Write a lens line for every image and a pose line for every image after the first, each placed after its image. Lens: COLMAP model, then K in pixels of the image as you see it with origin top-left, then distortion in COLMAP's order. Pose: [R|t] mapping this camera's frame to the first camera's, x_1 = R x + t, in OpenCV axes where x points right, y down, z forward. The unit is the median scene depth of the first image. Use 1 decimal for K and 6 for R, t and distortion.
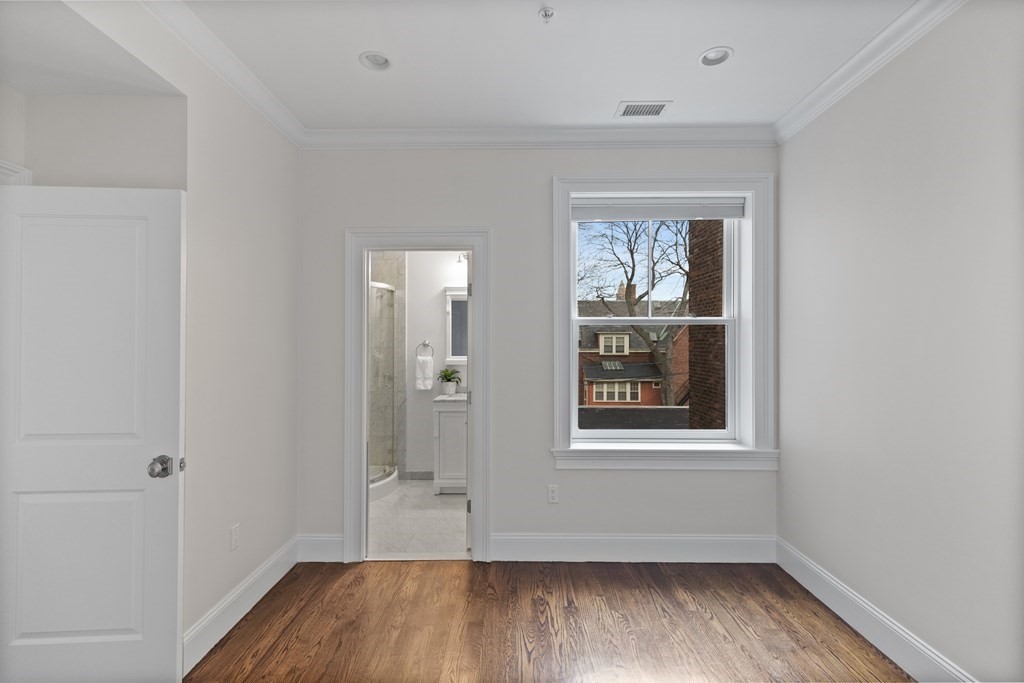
lens RADIAL K [[466.6, 0, 504.6], [0, 466.6, 343.7], [0, 0, 1]] dist [0.009526, -0.002958]
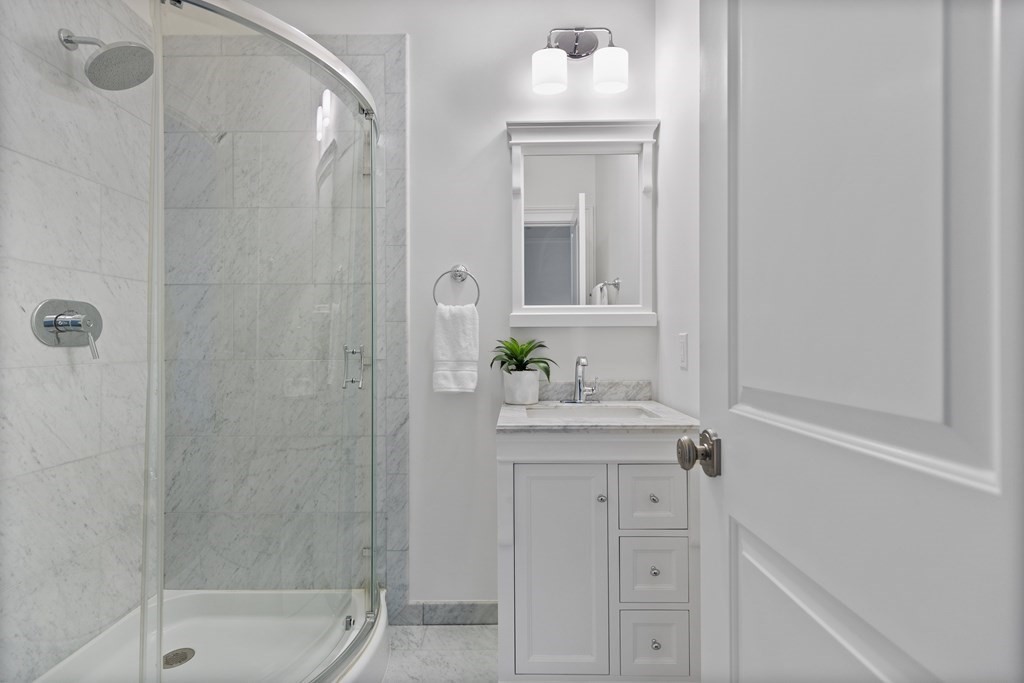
lens RADIAL K [[466.6, 0, 524.6], [0, 466.6, 342.4], [0, 0, 1]] dist [0.009526, -0.002958]
pose [[0.999242, -0.003026, 0.038808, -0.129648], [0.002729, 0.999967, 0.007706, 0.055006], [-0.038830, -0.007595, 0.999217, 0.613487]]
